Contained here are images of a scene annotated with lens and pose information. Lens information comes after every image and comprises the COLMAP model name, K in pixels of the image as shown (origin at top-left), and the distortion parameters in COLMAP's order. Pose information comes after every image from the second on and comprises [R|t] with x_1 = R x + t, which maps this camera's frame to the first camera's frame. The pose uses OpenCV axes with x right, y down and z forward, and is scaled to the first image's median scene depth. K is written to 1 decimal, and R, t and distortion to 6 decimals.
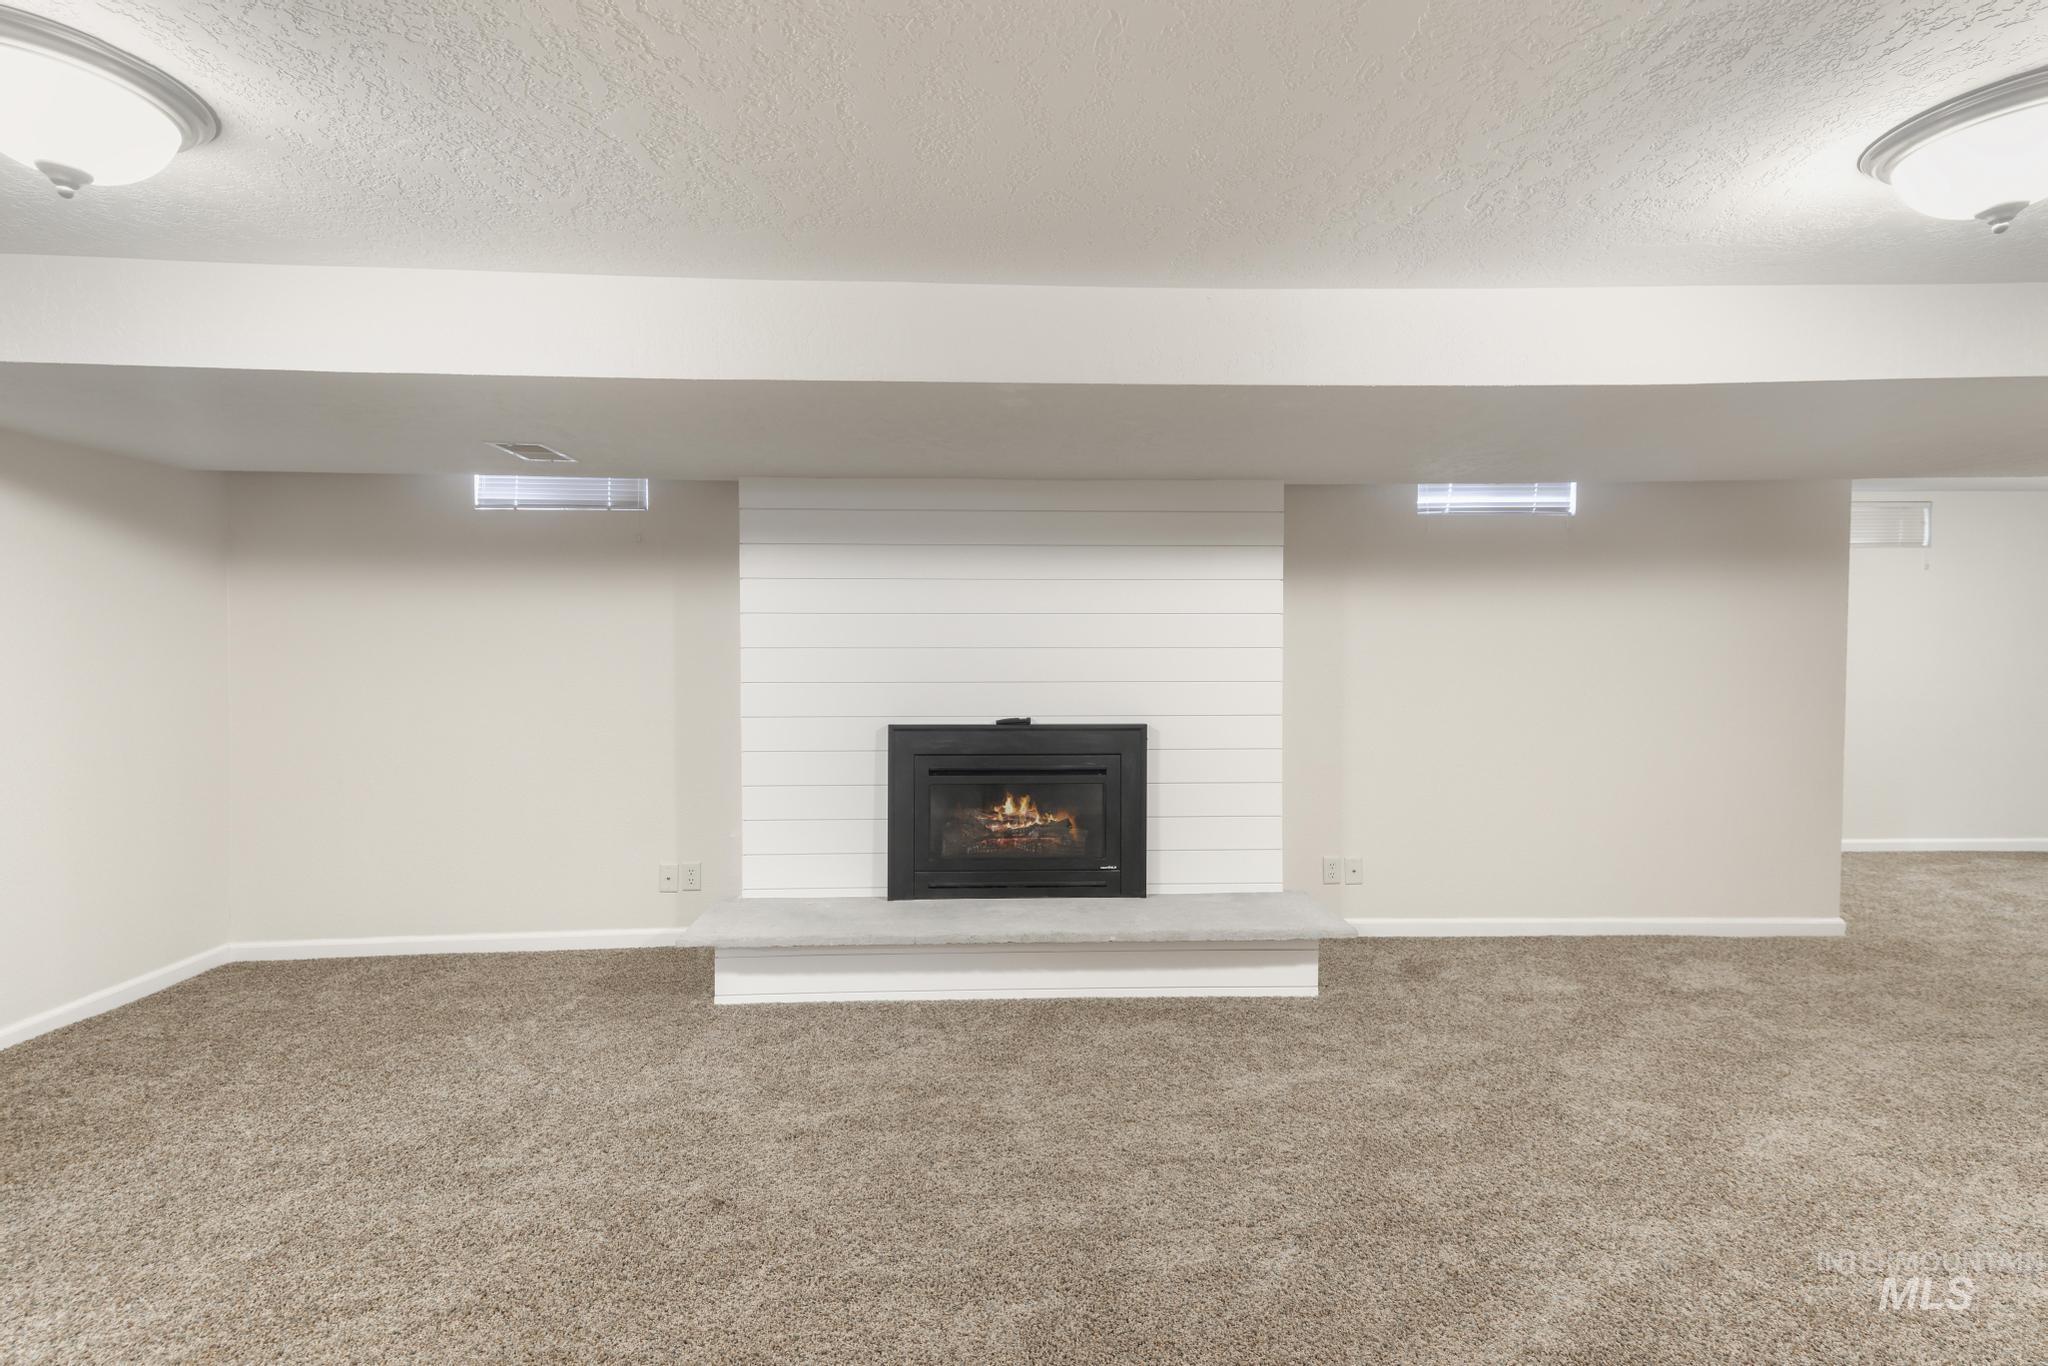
lens RADIAL K [[851.2, 0, 1023.3], [0, 851.2, 676.2], [0, 0, 1]] dist [0.015798, 0.000246]
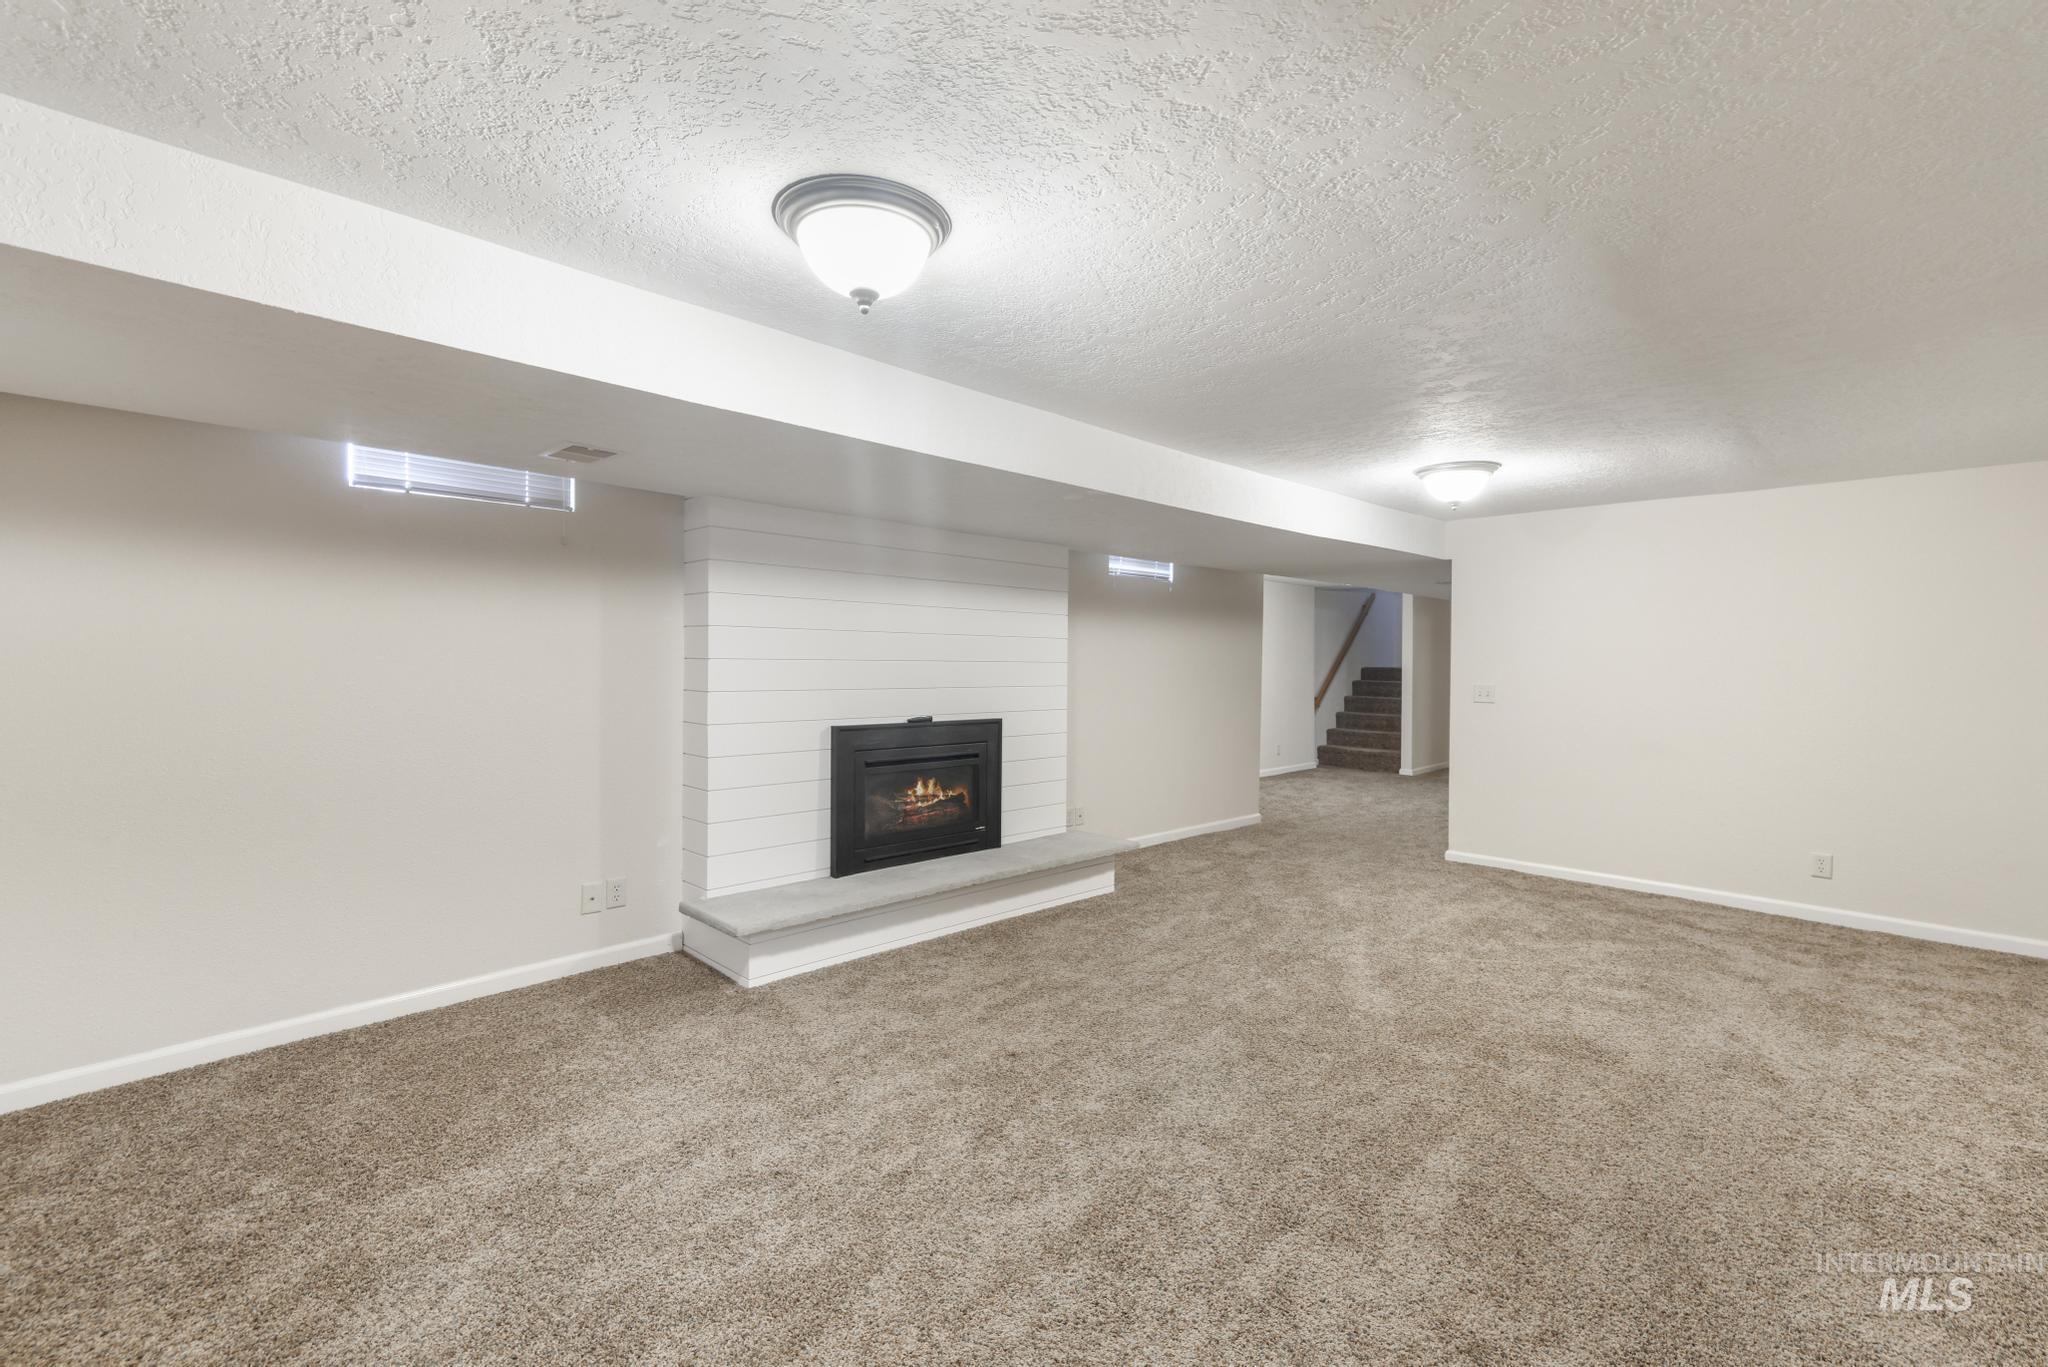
lens RADIAL K [[851.2, 0, 1028.8], [0, 851.2, 681.1], [0, 0, 1]] dist [0.015798, 0.000246]
pose [[0.753951, -0.006267, 0.656901, -0.715468], [0.012433, 0.999912, -0.004731, 0.004207], [-0.656813, 0.011734, 0.753962, -0.047140]]
